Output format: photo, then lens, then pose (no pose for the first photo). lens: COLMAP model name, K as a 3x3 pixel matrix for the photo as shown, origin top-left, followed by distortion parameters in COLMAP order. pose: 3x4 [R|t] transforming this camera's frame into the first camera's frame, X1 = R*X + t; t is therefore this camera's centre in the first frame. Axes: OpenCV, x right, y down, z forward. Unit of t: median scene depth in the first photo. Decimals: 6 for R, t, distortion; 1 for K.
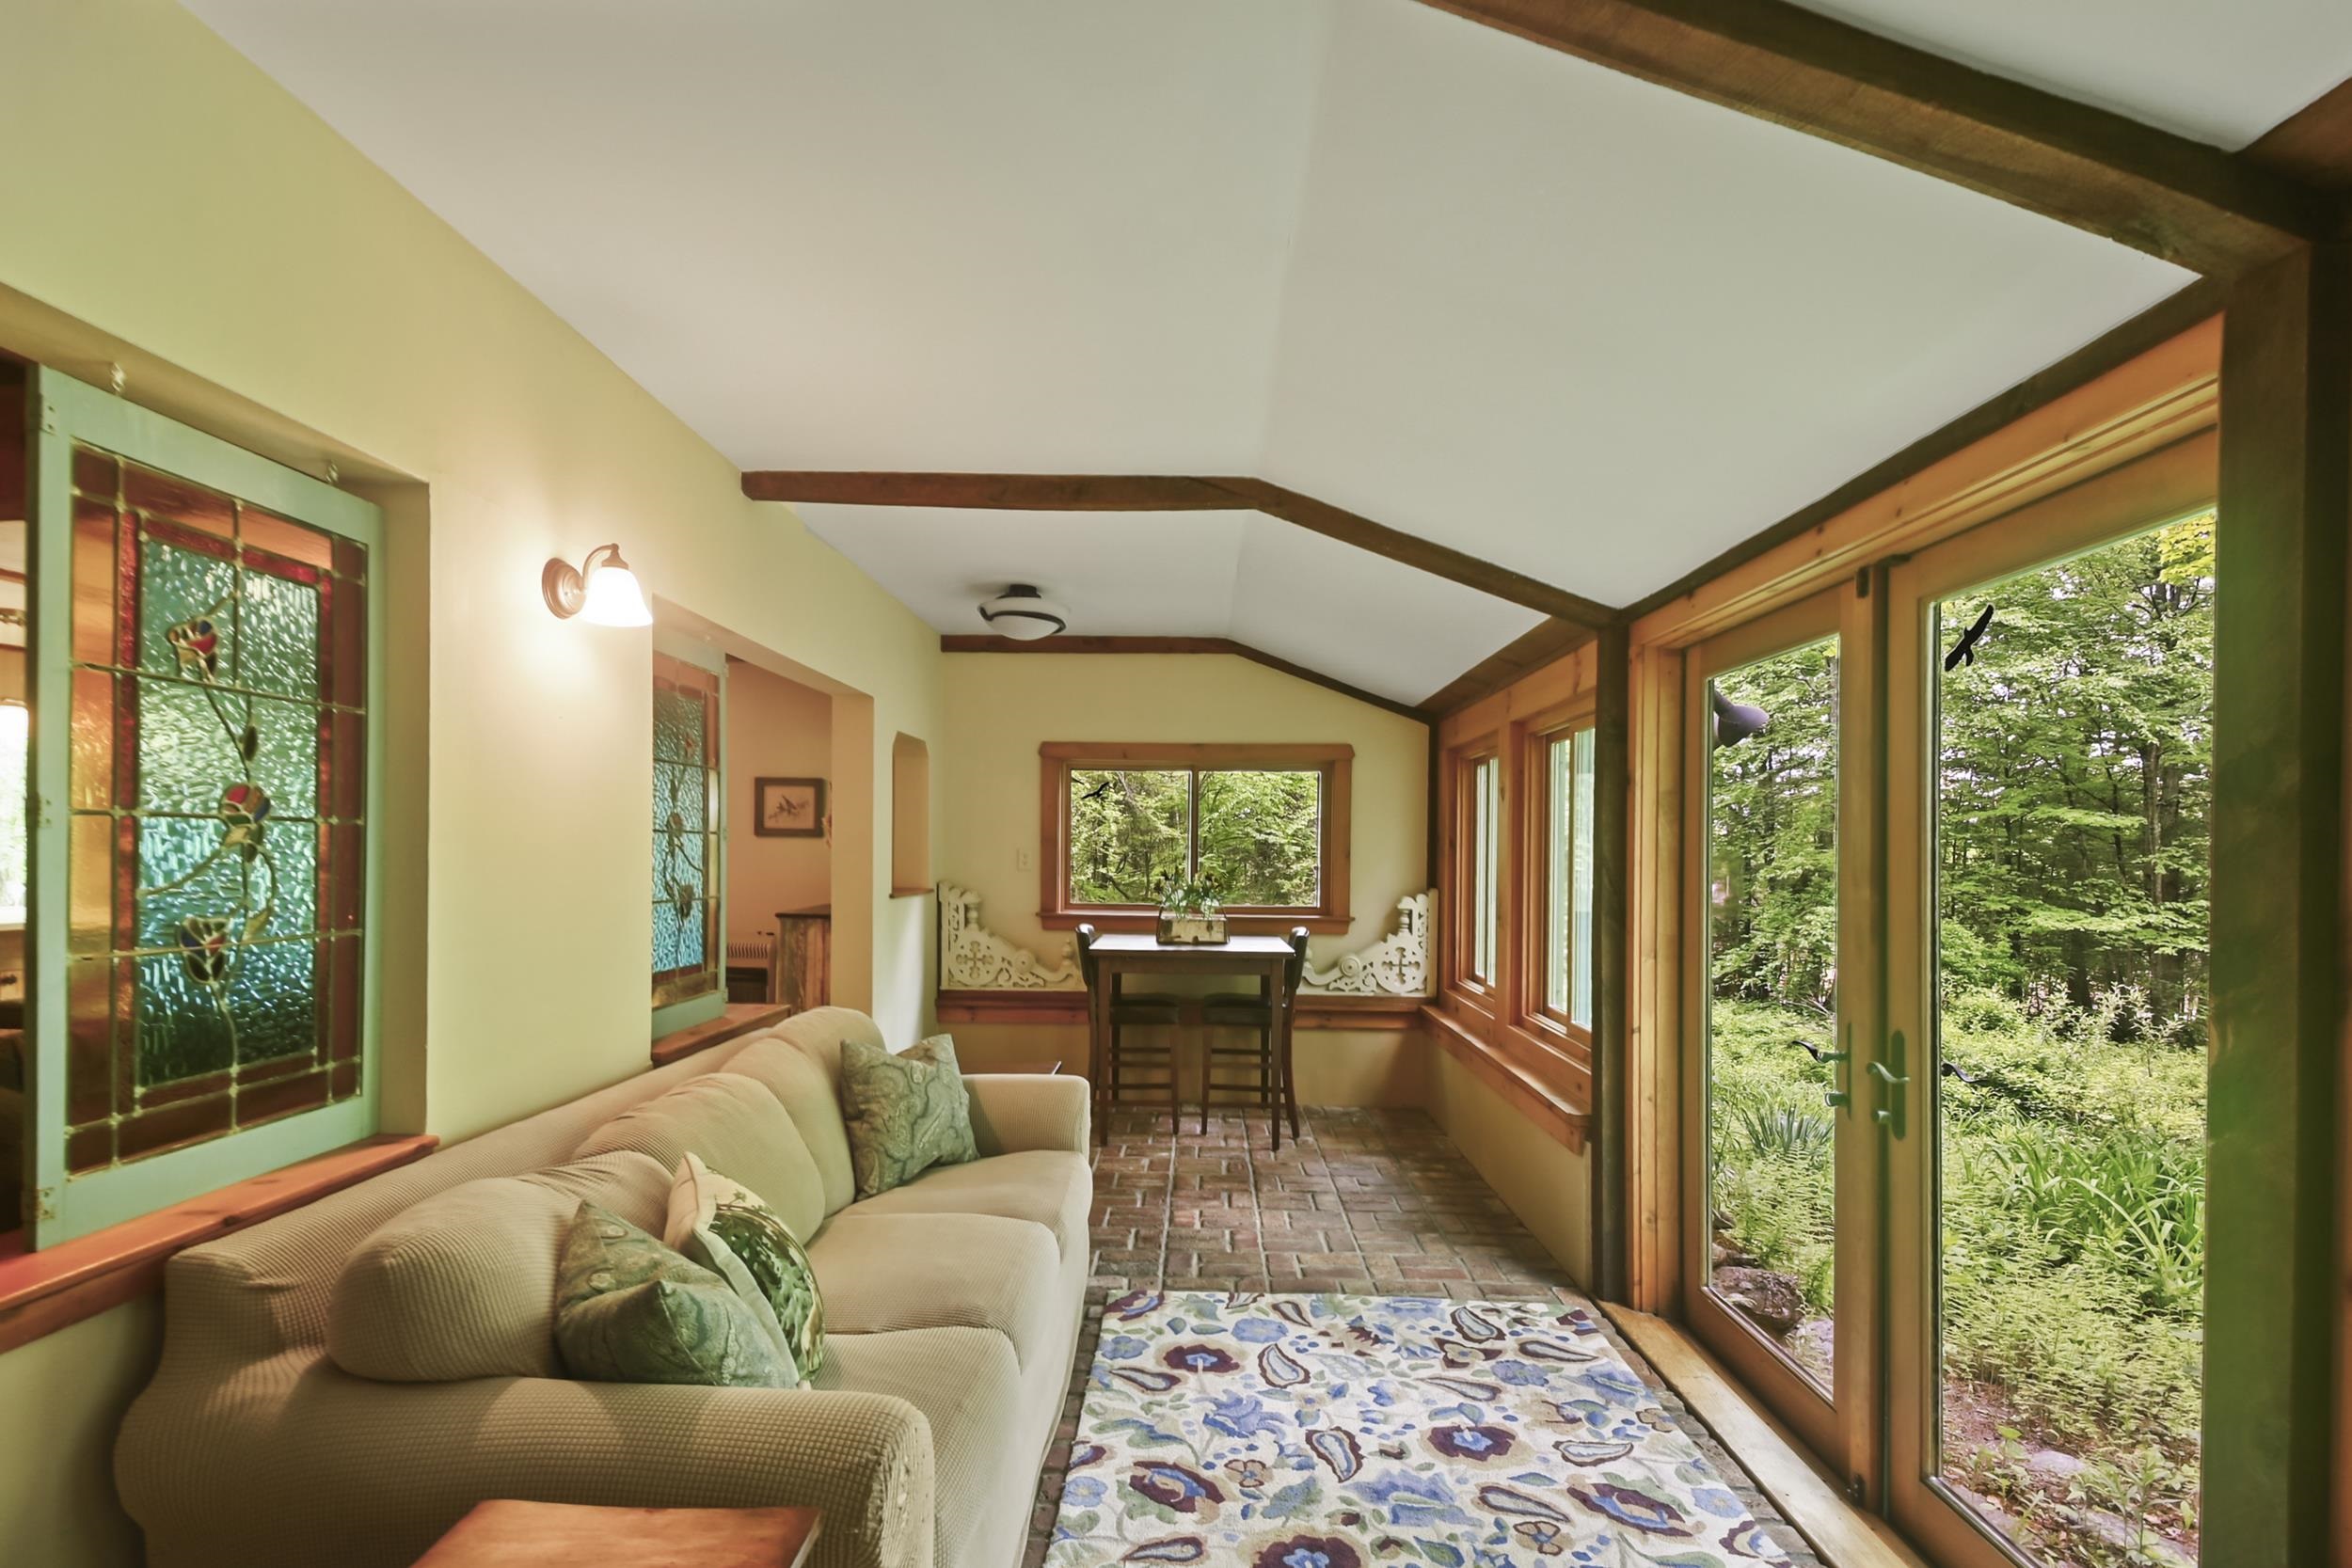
lens RADIAL K [[1068.4, 0, 1177.9], [0, 1068.4, 850.6], [0, 0, 1]] dist [0.045080, -0.028443]
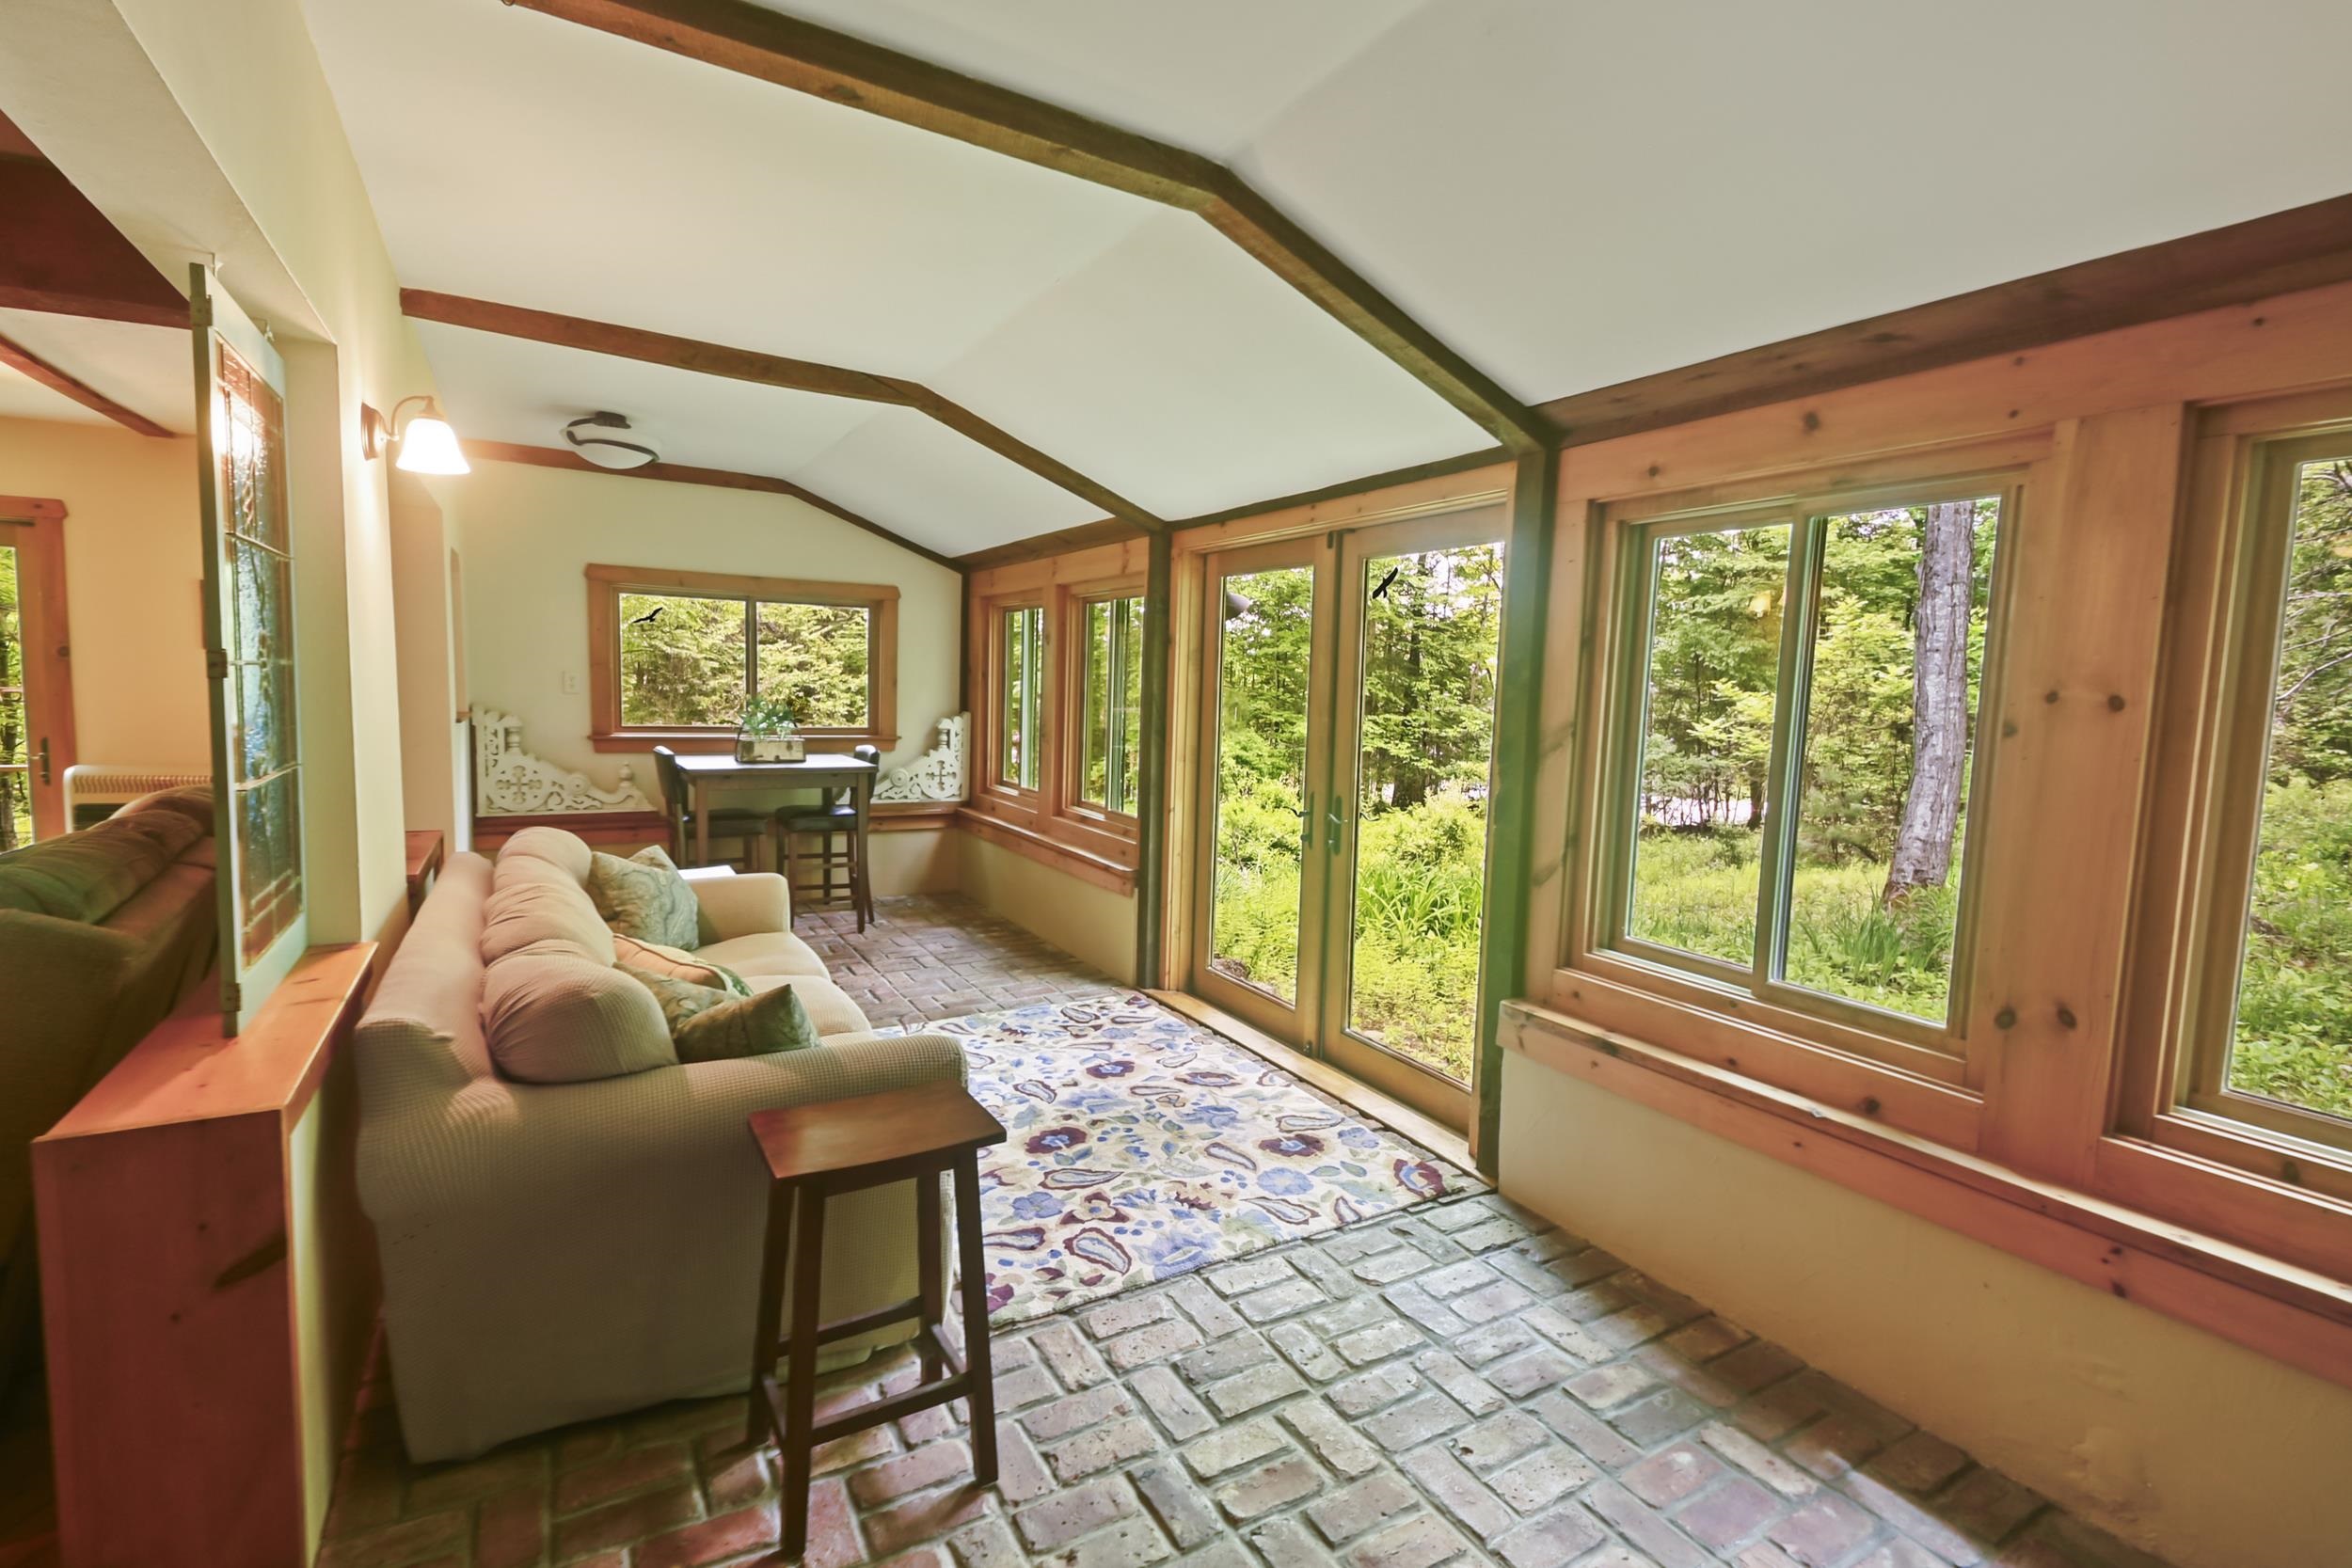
lens RADIAL K [[1045.8, 0, 1176.0], [0, 1045.8, 784.0], [0, 0, 1]] dist [0.009985, -0.011130]
pose [[0.843282, -0.038377, 0.536100, -0.323649], [-0.021762, 0.994192, 0.105401, -0.020697], [-0.537031, -0.100550, 0.837549, -0.202911]]
